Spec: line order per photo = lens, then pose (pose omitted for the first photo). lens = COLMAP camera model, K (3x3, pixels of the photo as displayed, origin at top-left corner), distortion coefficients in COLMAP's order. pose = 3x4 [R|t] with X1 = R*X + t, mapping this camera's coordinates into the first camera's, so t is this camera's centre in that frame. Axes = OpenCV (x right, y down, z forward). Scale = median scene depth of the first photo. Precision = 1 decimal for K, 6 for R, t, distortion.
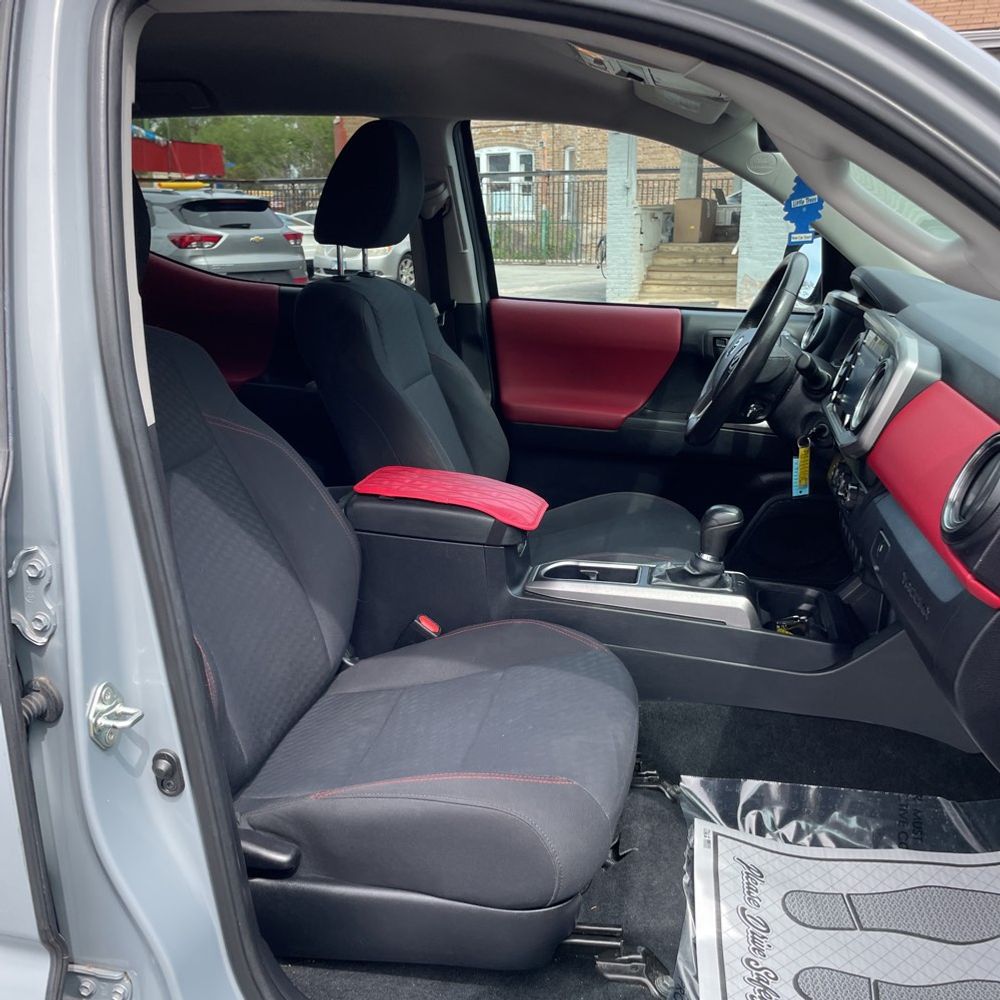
lens RADIAL K [[1015.5, 0, 496.4], [0, 1015.5, 509.4], [0, 0, 1]] dist [0.102788, -0.157969]
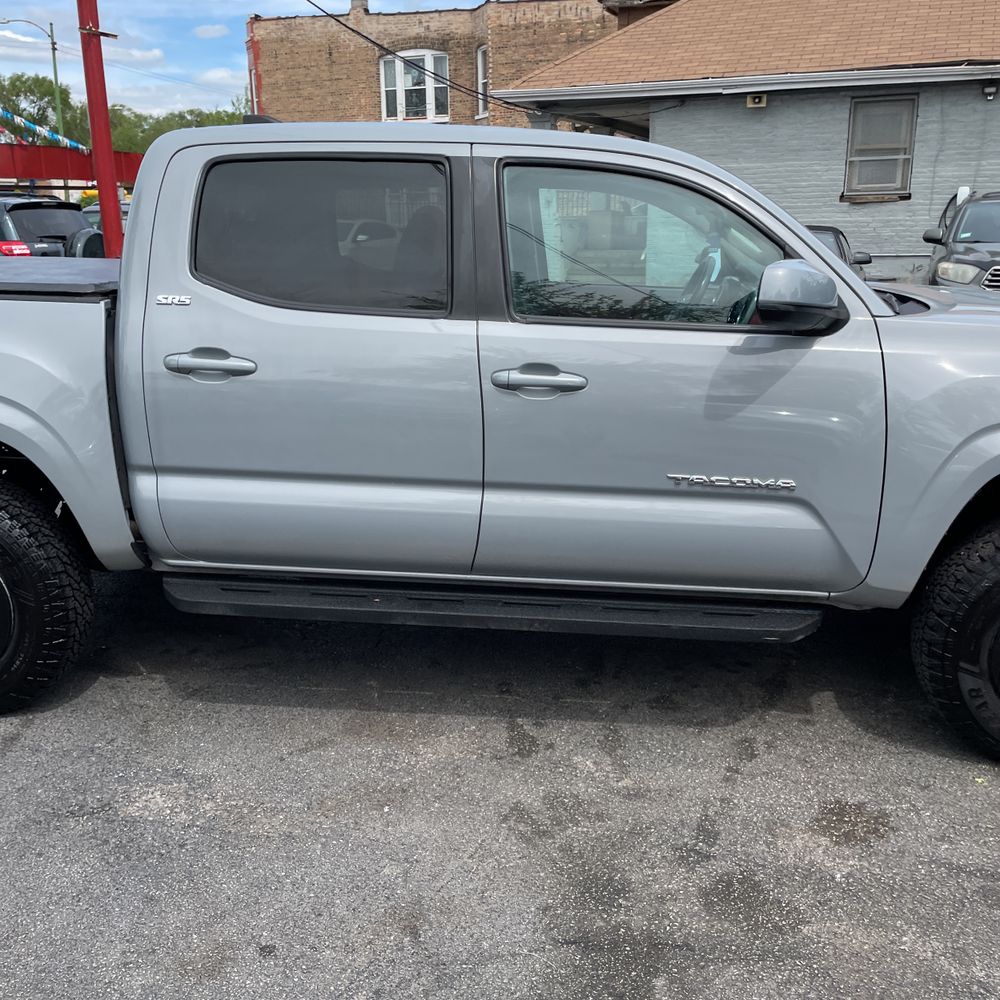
lens RADIAL K [[1012.6, 0, 517.7], [0, 1012.6, 516.2], [0, 0, 1]] dist [0.102492, -0.147248]
pose [[0.993586, -0.030952, 0.108757, -0.038140], [0.030779, 0.999521, 0.003265, 0.029261], [-0.108806, 0.000103, 0.994063, -0.115497]]
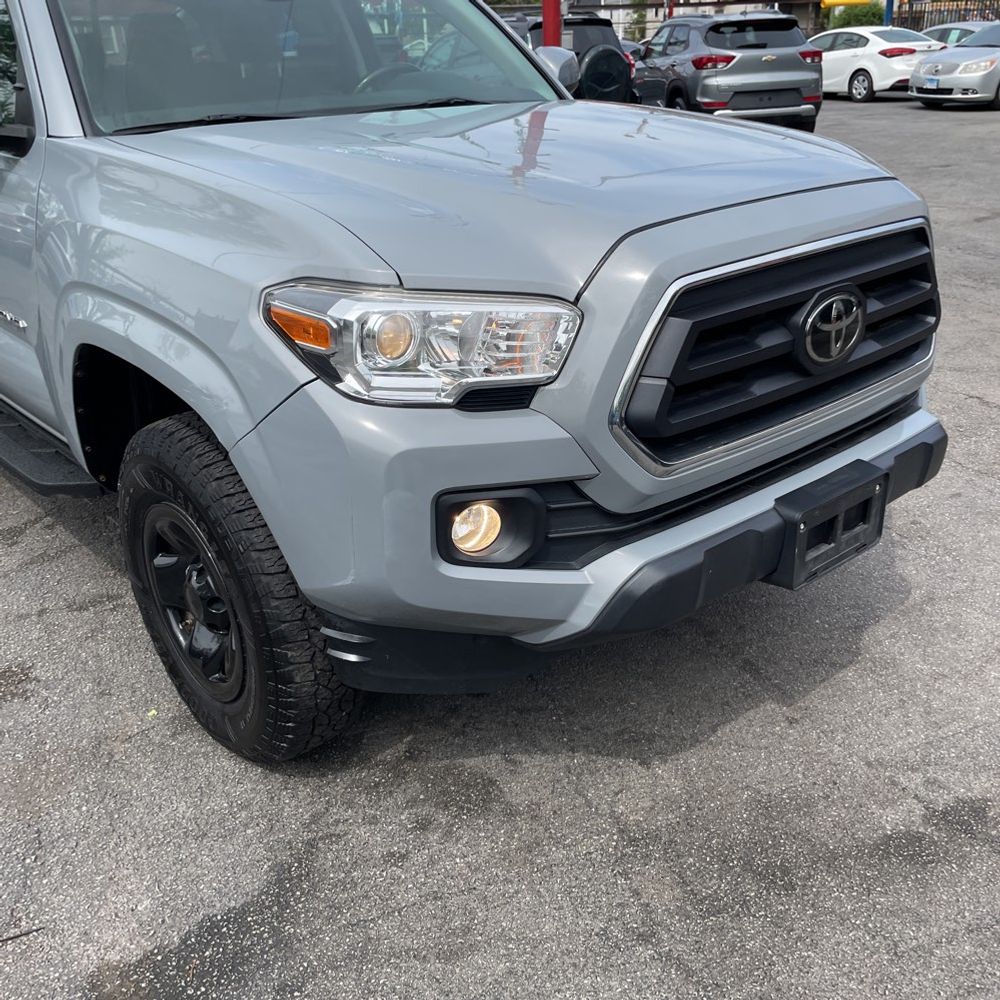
lens RADIAL K [[1011.2, 0, 510.4], [0, 1011.2, 495.6], [0, 0, 1]] dist [0.095118, -0.123549]
pose [[0.800288, 0.219039, -0.558177, 0.173594], [-0.136997, 0.973061, 0.185427, 0.012362], [0.583756, -0.071926, 0.808737, -0.036914]]
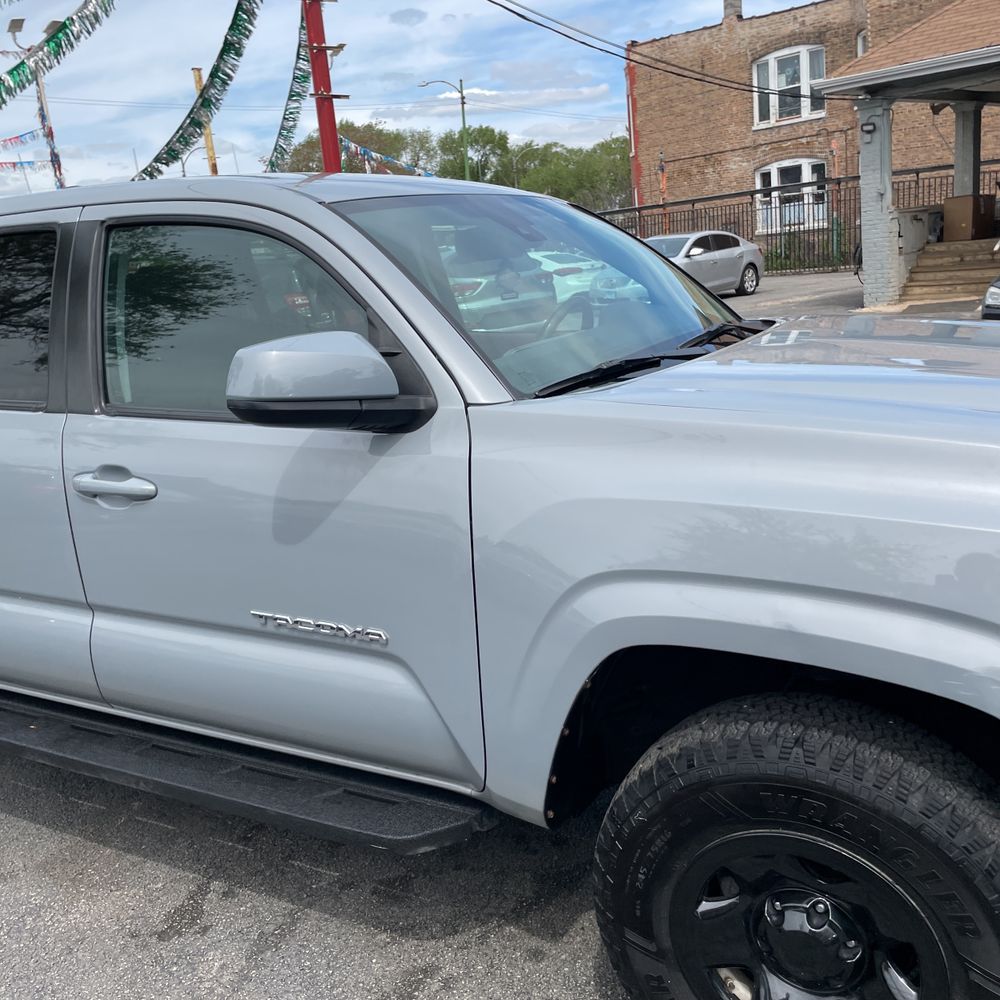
lens RADIAL K [[1011.9, 0, 496.3], [0, 1011.9, 495.8], [0, 0, 1]] dist [0.095262, -0.140819]
pose [[0.949731, -0.012038, -0.312835, 0.074898], [0.002229, 0.999495, -0.031694, 0.013199], [0.313058, 0.029403, 0.949279, -0.063497]]
